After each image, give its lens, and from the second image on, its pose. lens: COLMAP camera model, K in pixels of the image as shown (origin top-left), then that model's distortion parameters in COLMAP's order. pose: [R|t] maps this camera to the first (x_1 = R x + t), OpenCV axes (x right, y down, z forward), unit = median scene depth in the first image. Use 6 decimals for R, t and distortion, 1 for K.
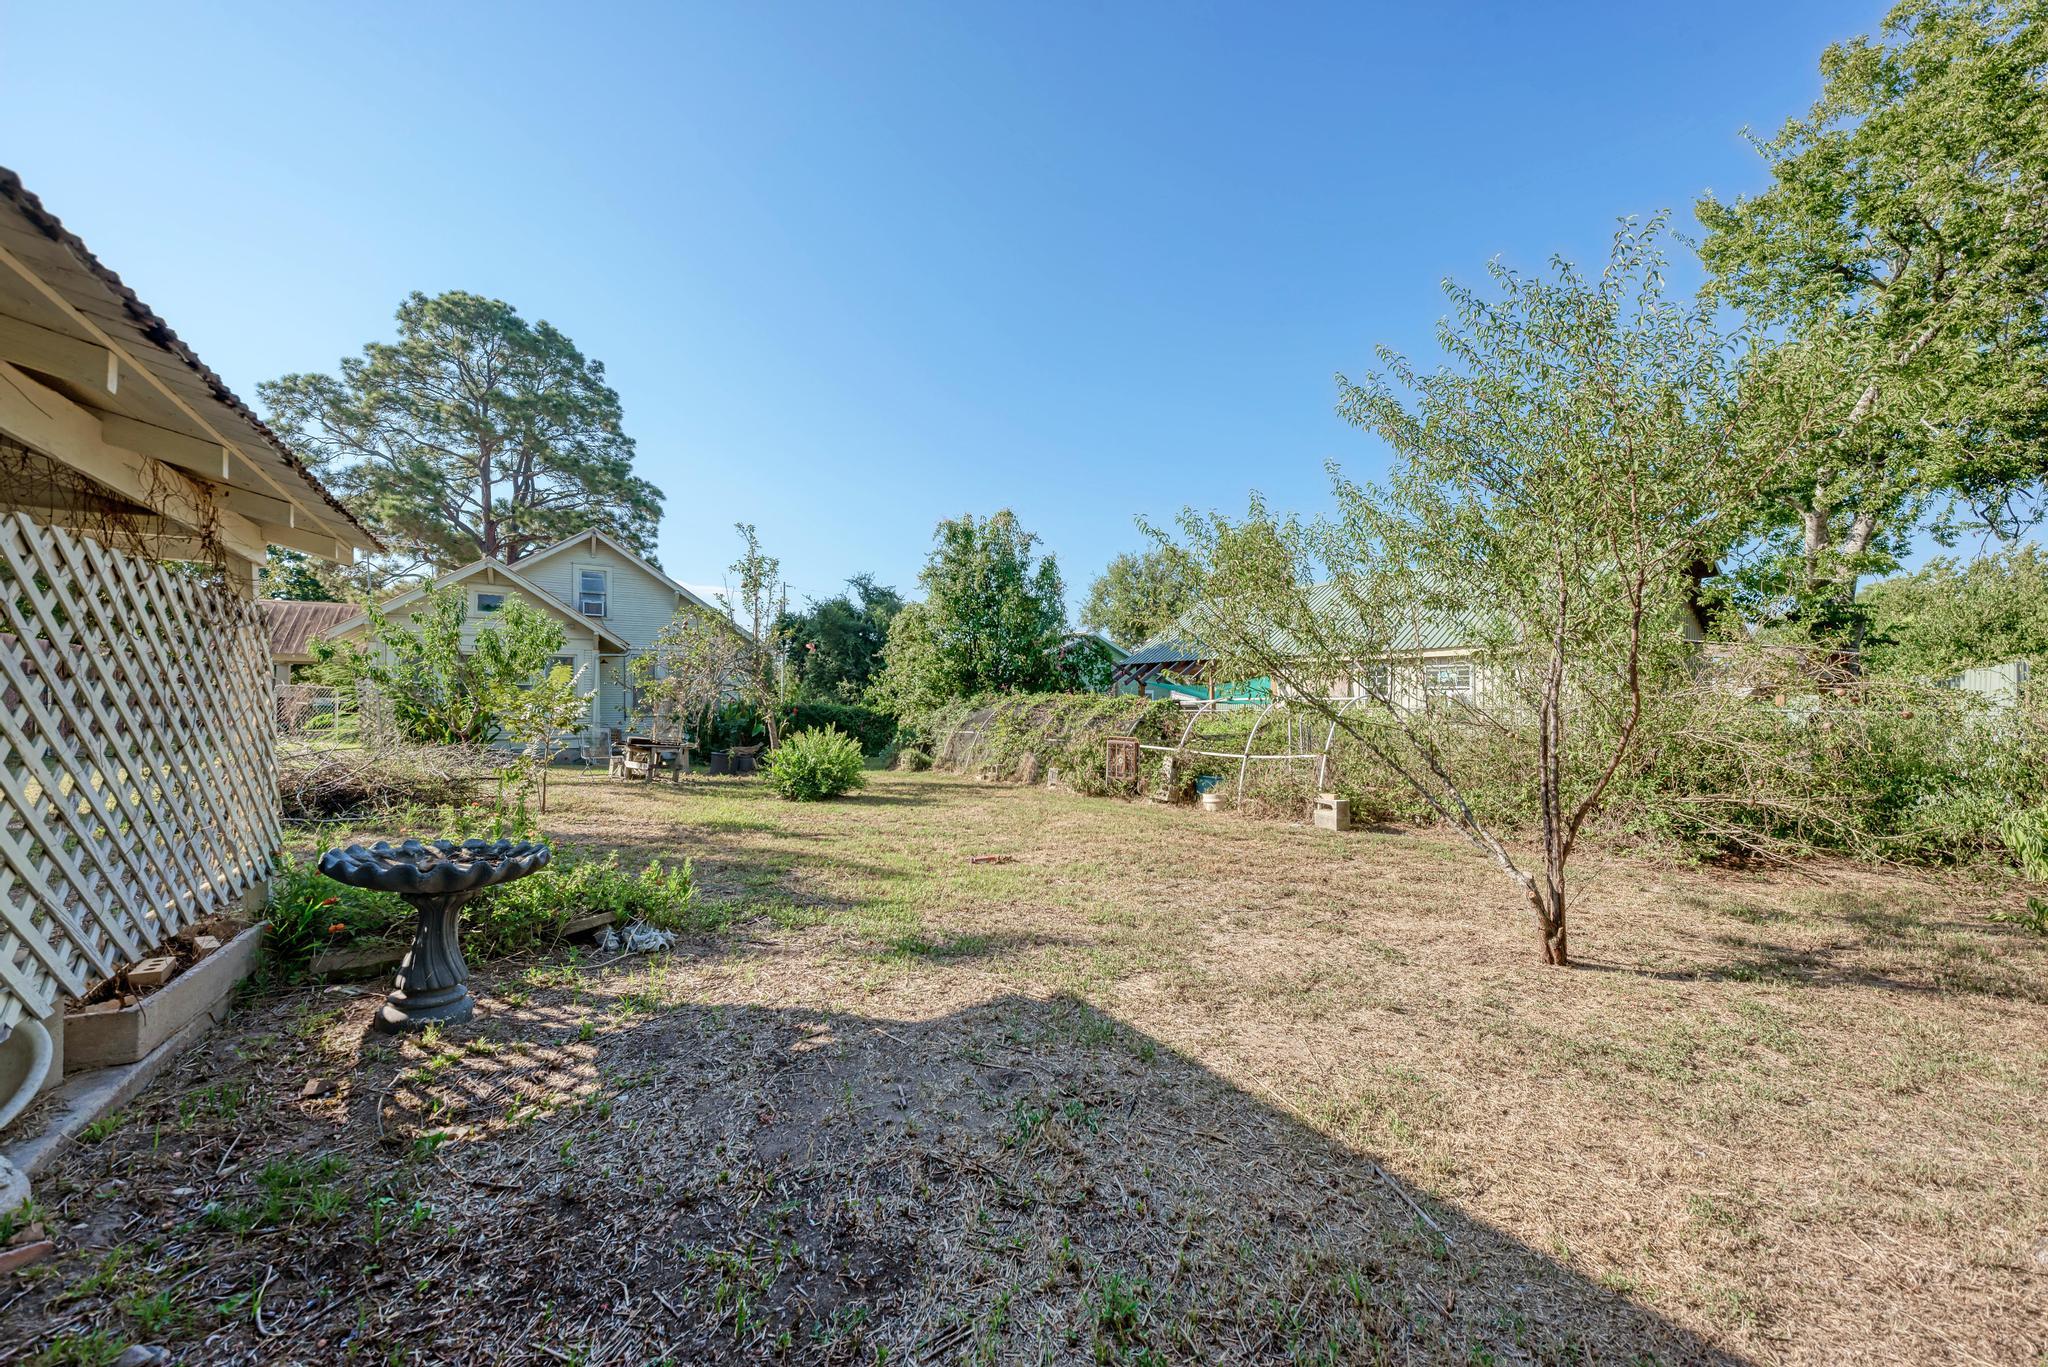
lens RADIAL K [[736.0, 0, 984.6], [0, 736.0, 701.1], [0, 0, 1]] dist [0.014077, 0.000017]
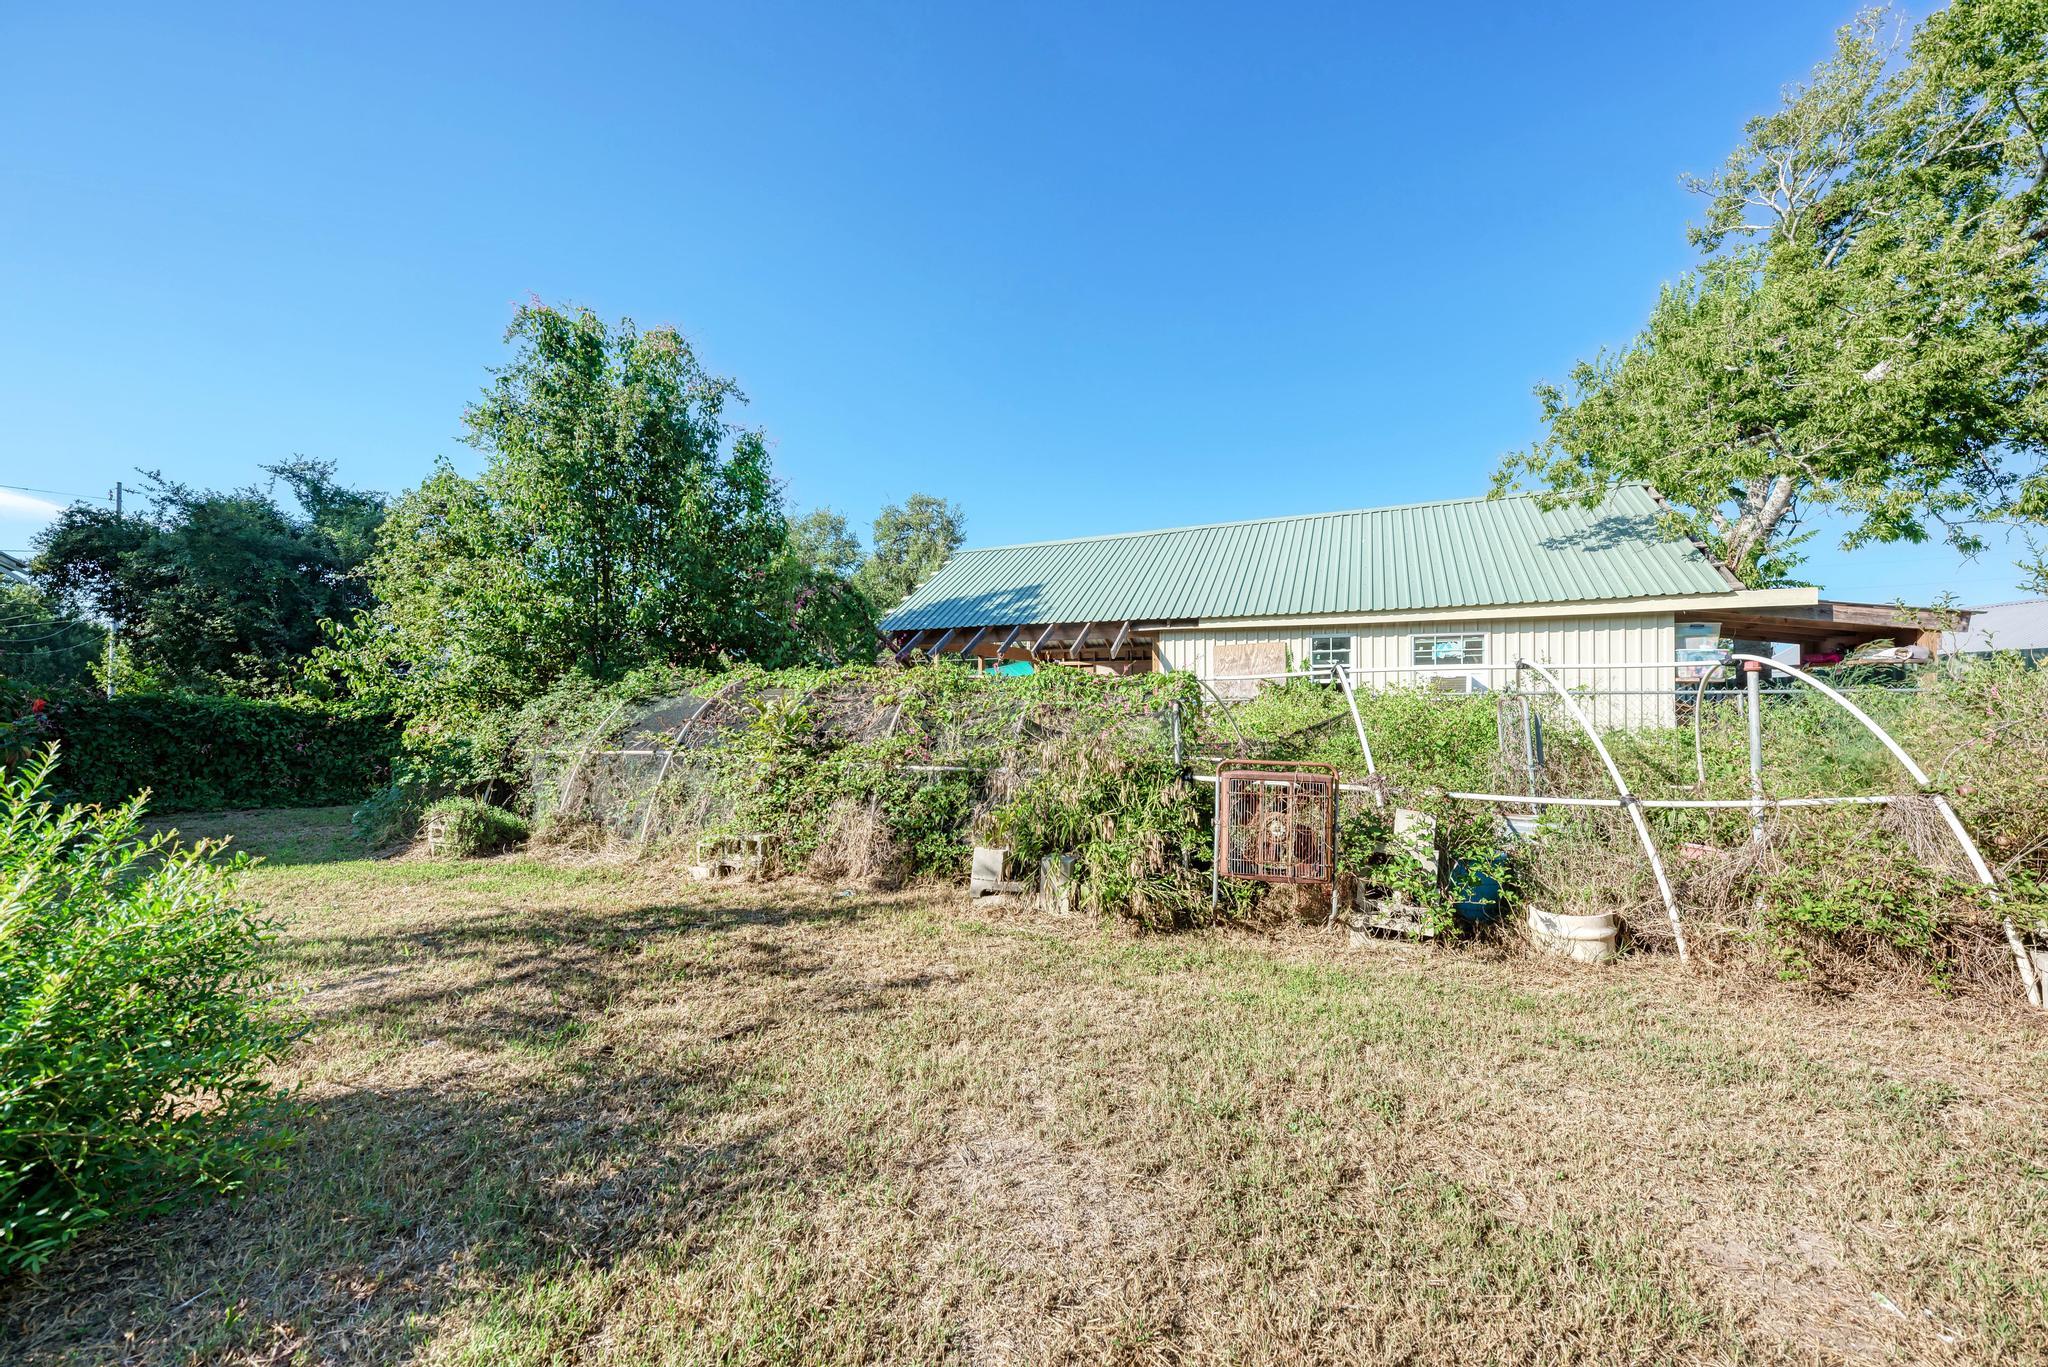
lens RADIAL K [[736.0, 0, 984.6], [0, 736.0, 701.1], [0, 0, 1]] dist [0.014077, 0.000017]
pose [[0.841197, 0.003001, 0.540720, -0.070176], [0.000127, 0.999983, -0.005747, 0.012113], [-0.540729, 0.004903, 0.841183, 0.448706]]
